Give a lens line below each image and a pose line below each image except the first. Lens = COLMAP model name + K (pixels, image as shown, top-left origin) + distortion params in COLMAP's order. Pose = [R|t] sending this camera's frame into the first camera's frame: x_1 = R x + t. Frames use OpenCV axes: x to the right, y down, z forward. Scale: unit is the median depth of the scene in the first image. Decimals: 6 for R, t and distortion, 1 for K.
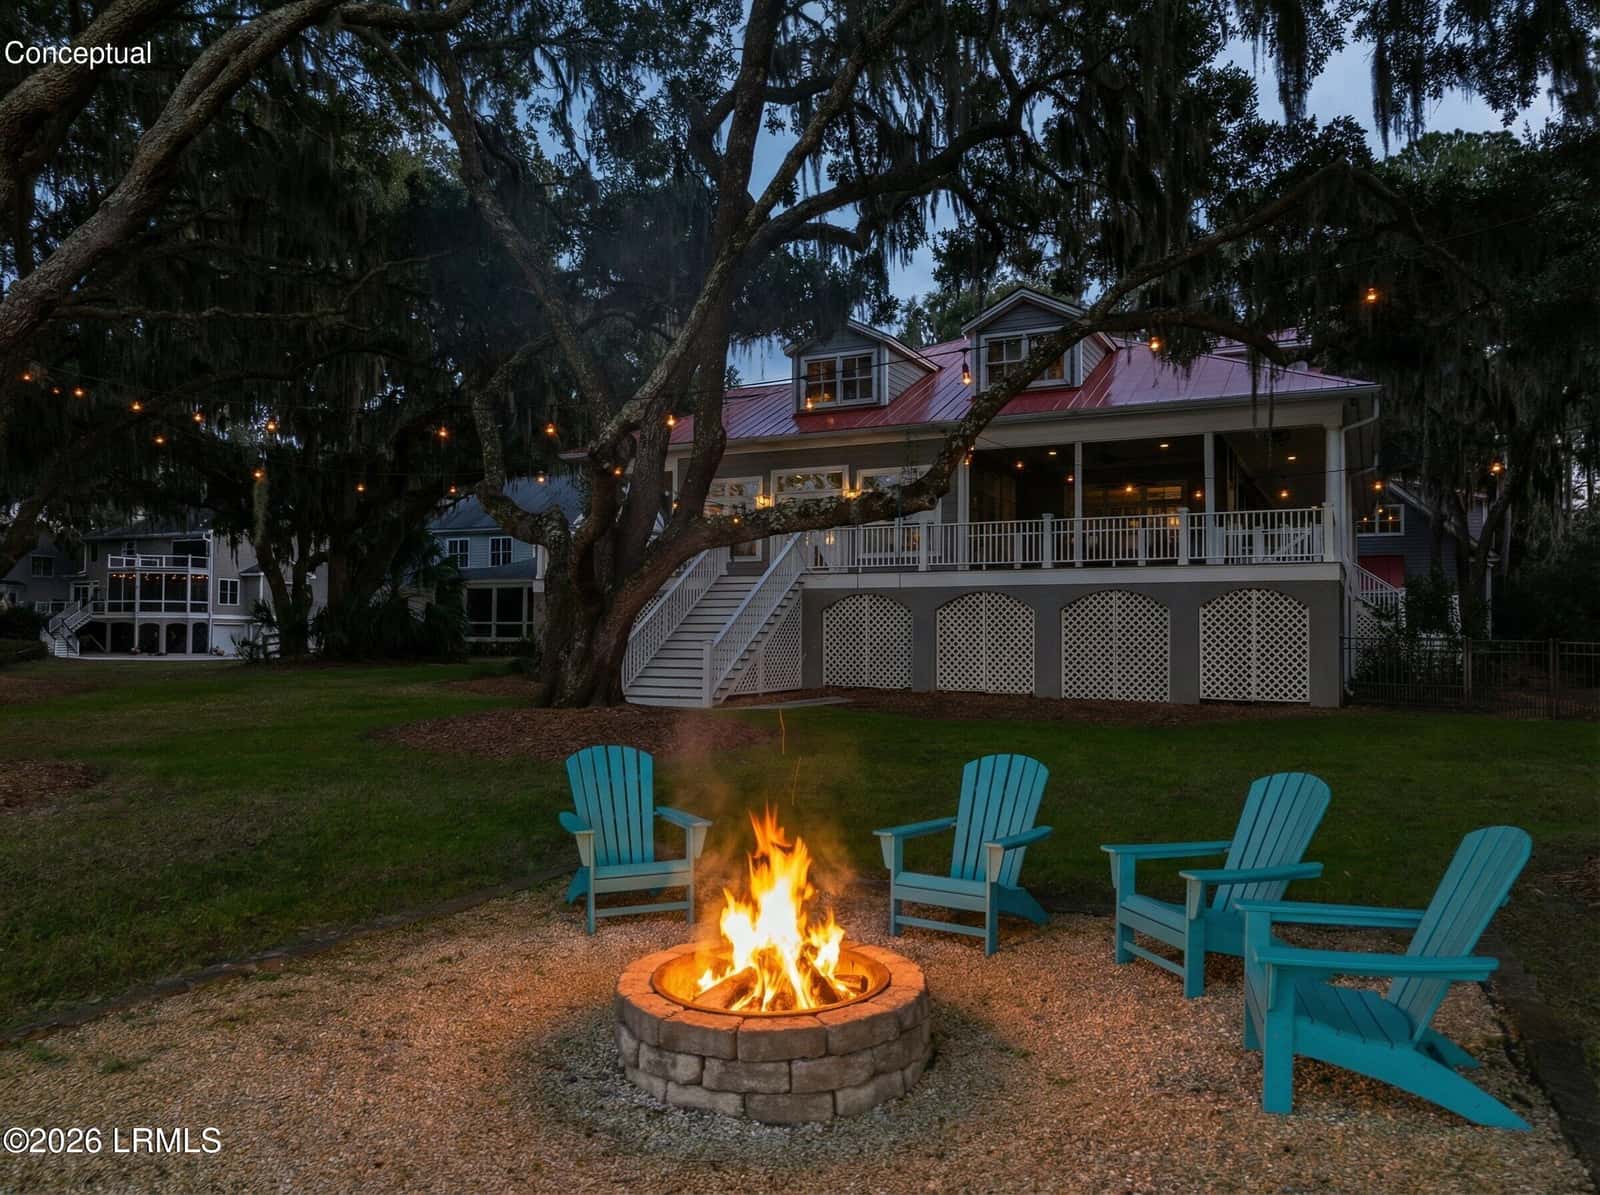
lens RADIAL K [[1128.7, 0, 807.9], [0, 1128.7, 593.0], [0, 0, 1]] dist [-0.028614, 0.009160]
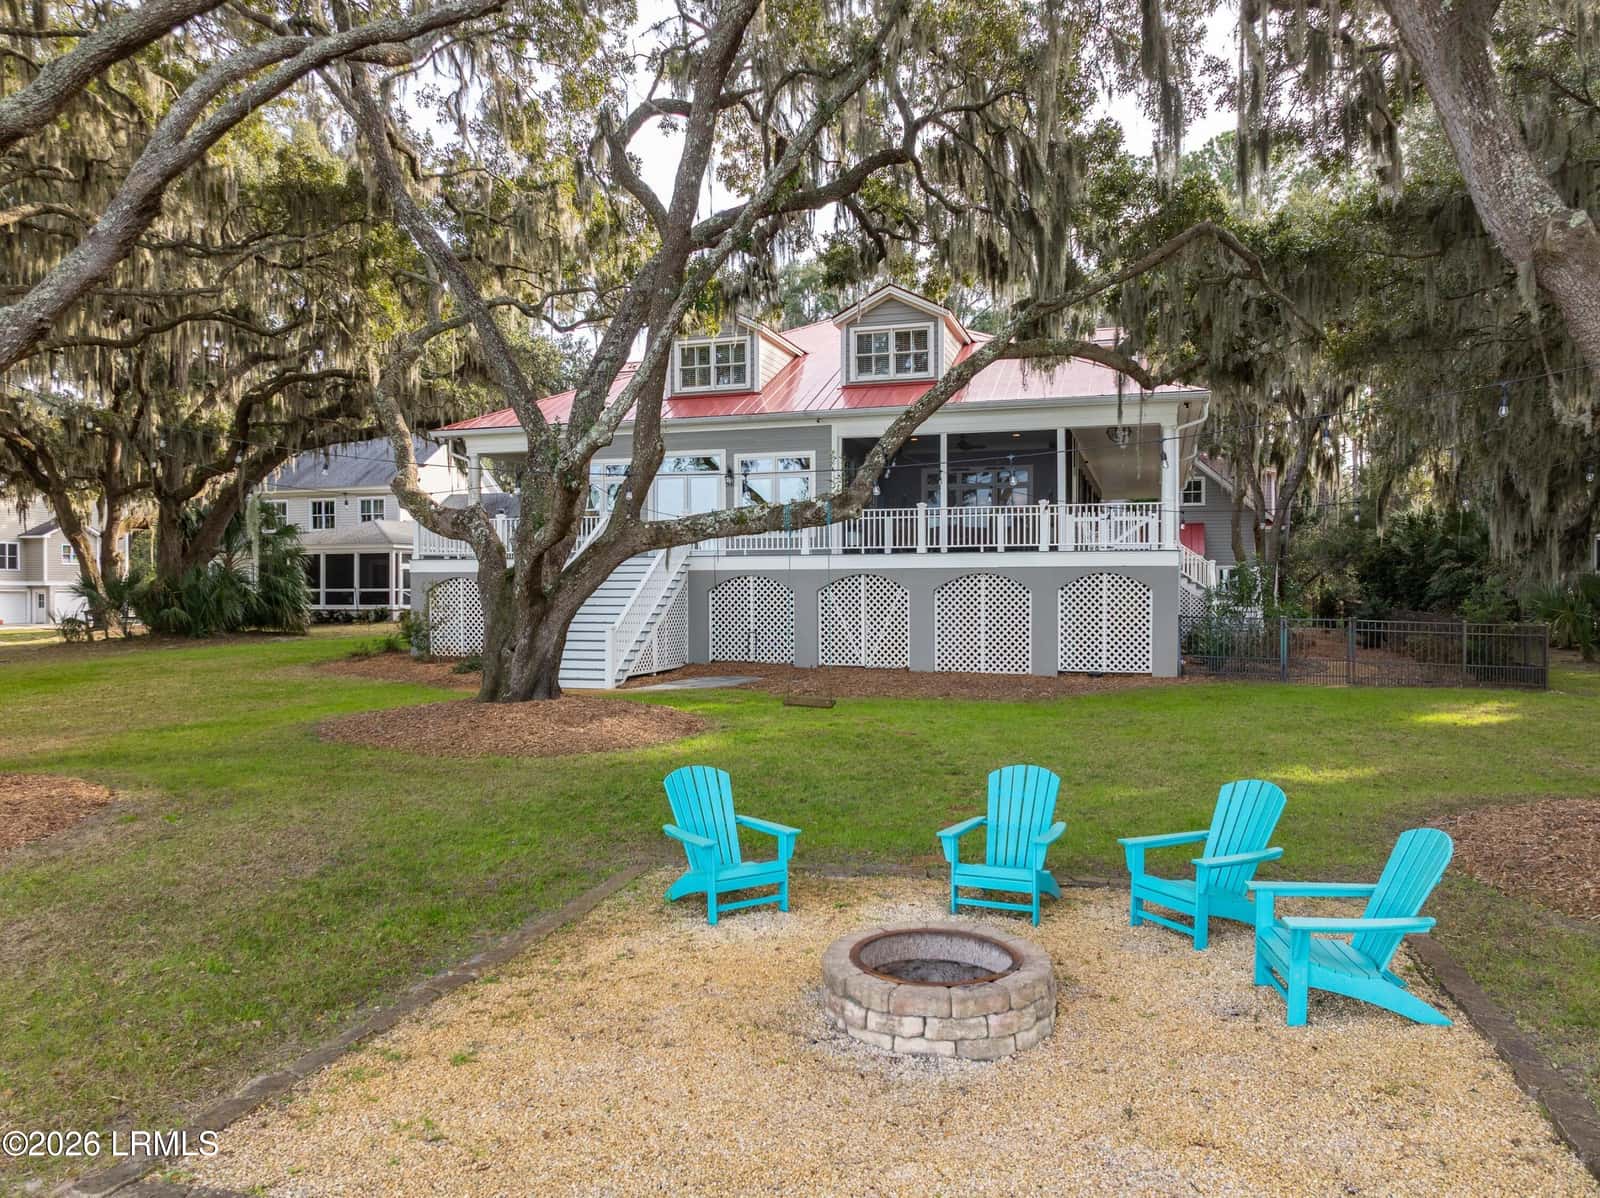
lens RADIAL K [[1128.7, 0, 807.9], [0, 1128.7, 594.5], [0, 0, 1]] dist [-0.028614, 0.009160]
pose [[0.986097, -0.010331, 0.165848, -0.083258], [0.003095, 0.999034, 0.043835, -0.032338], [-0.166140, -0.042712, 0.985177, -0.061907]]
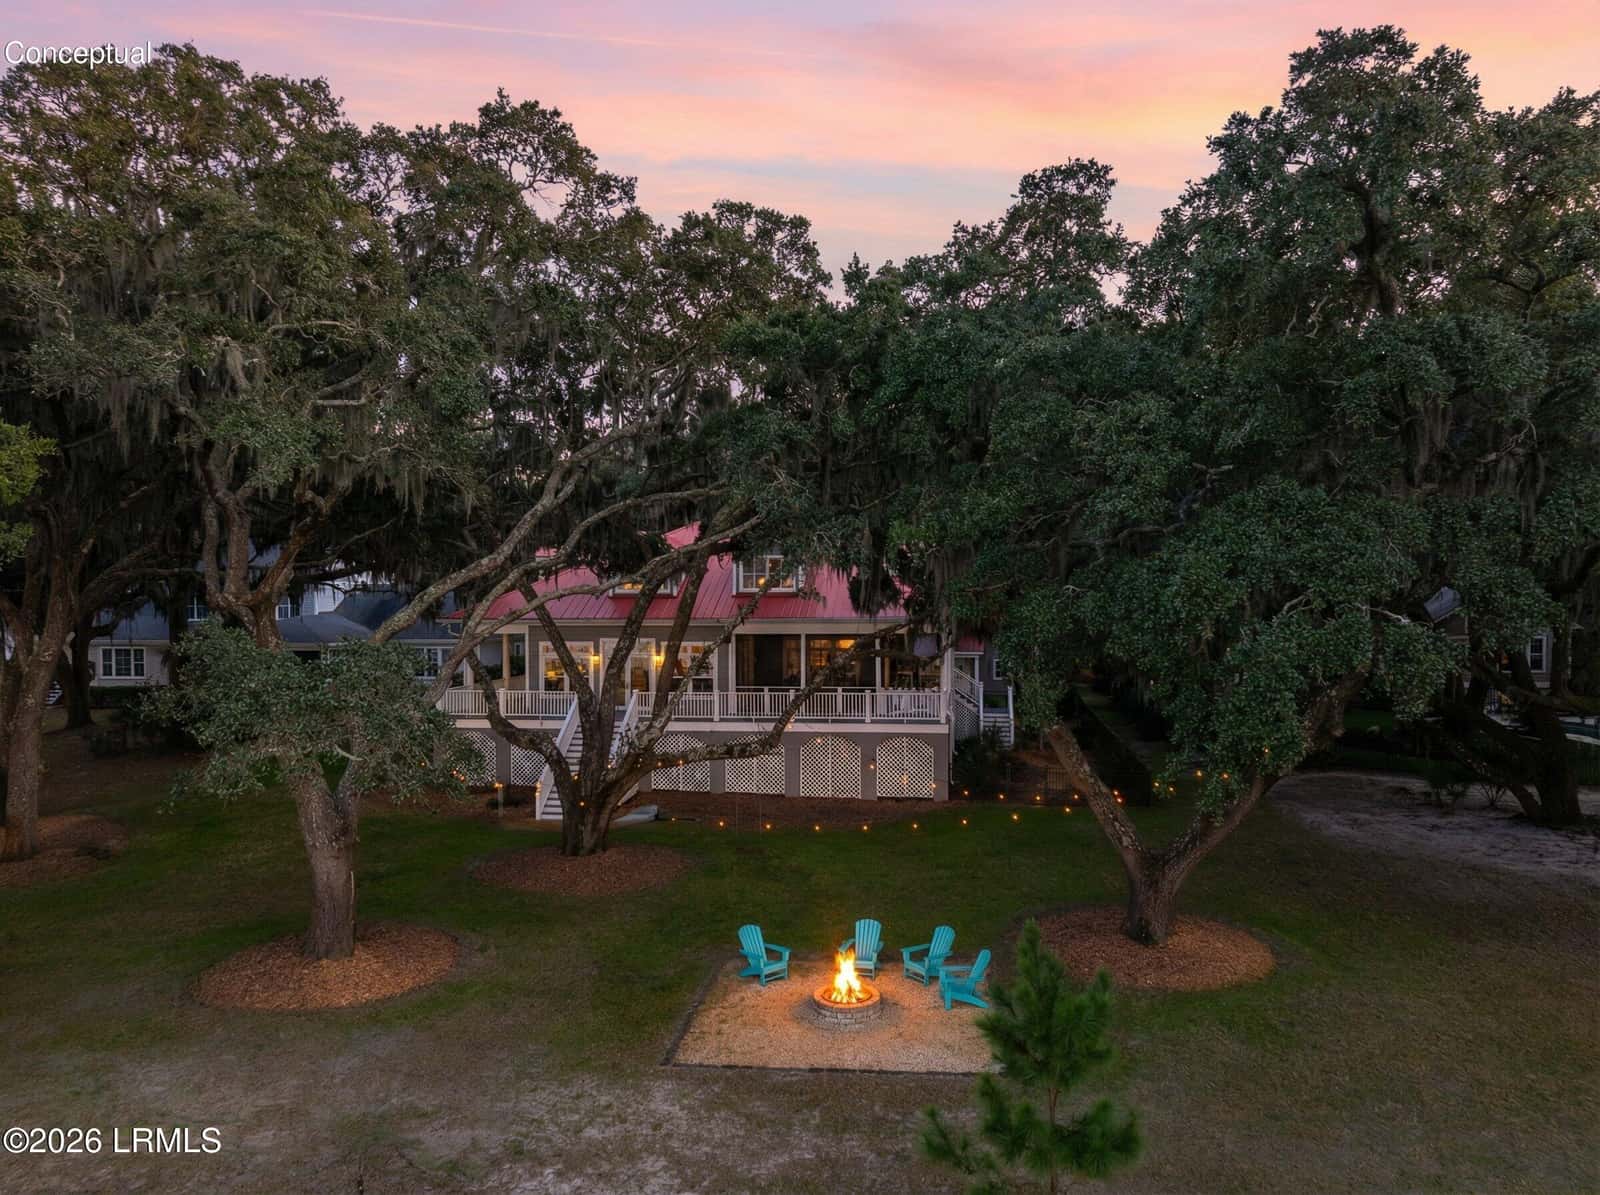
lens RADIAL K [[1121.4, 0, 802.8], [0, 1121.4, 601.6], [0, 0, 1]] dist [-0.040754, 0.039881]
pose [[0.947999, -0.018282, 0.317749, -0.332617], [0.002495, 0.998745, 0.050021, -0.307217], [-0.318264, -0.046628, 0.946855, -0.656429]]
